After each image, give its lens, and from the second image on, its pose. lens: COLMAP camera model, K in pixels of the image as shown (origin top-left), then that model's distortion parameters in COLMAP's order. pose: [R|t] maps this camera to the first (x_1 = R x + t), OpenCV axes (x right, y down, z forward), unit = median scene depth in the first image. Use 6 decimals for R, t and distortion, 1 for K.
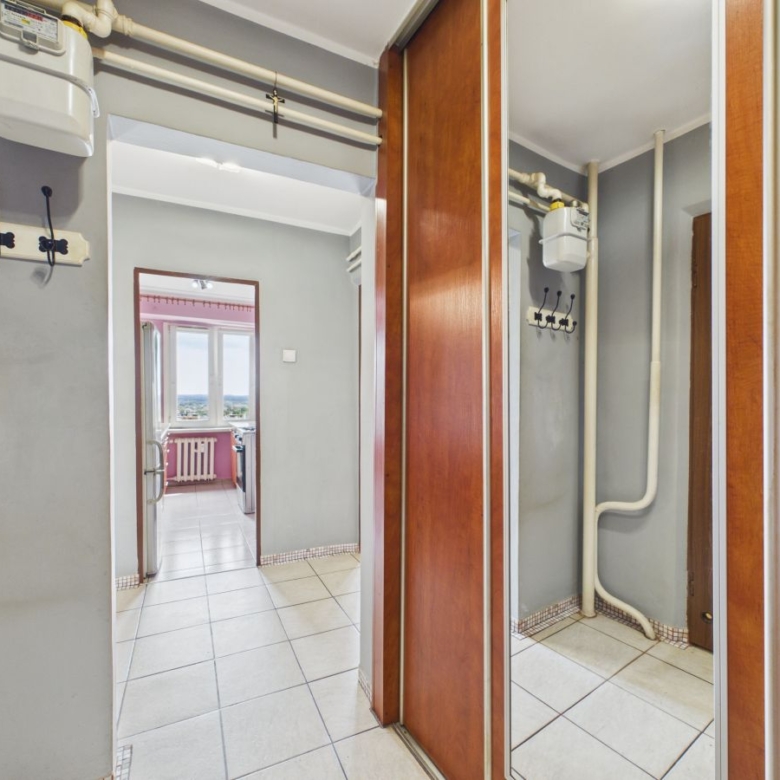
lens RADIAL K [[418.9, 0, 390.3], [0, 418.9, 406.3], [0, 0, 1]] dist [0.000227, 0.000397]
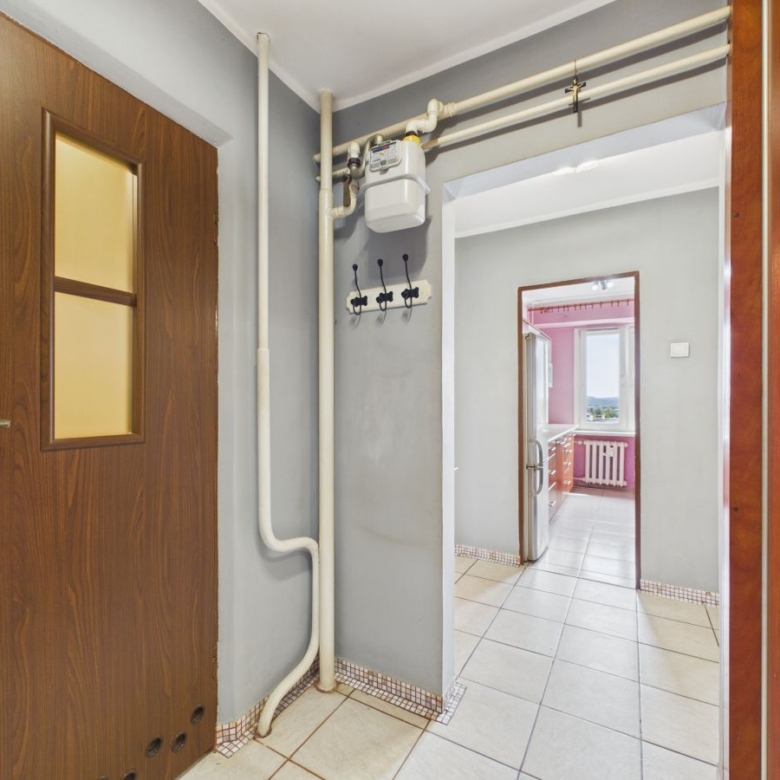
lens RADIAL K [[418.9, 0, 389.8], [0, 418.9, 399.9], [0, 0, 1]] dist [0.000227, 0.000397]
pose [[0.560715, -0.002530, -0.828005, 0.129609], [-0.015090, 0.999798, -0.013274, -0.001145], [0.827871, 0.019937, 0.560564, 0.059315]]
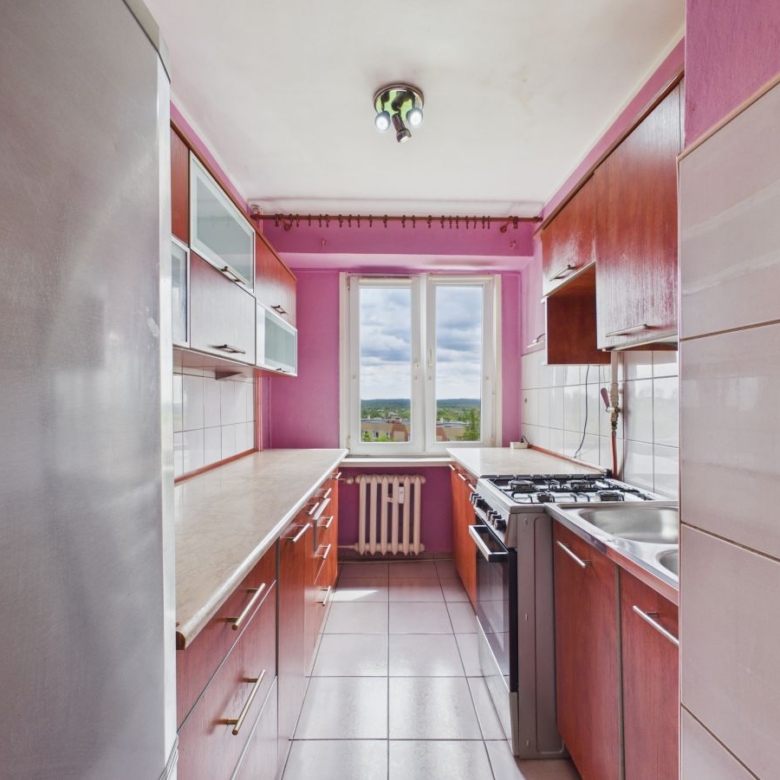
lens RADIAL K [[418.9, 0, 387.8], [0, 418.9, 396.2], [0, 0, 1]] dist [0.000227, 0.000397]
pose [[0.897136, -0.012813, -0.441569, -0.429171], [-0.001940, 0.999455, -0.032942, -0.020387], [0.441750, 0.030410, 0.896622, 0.969244]]
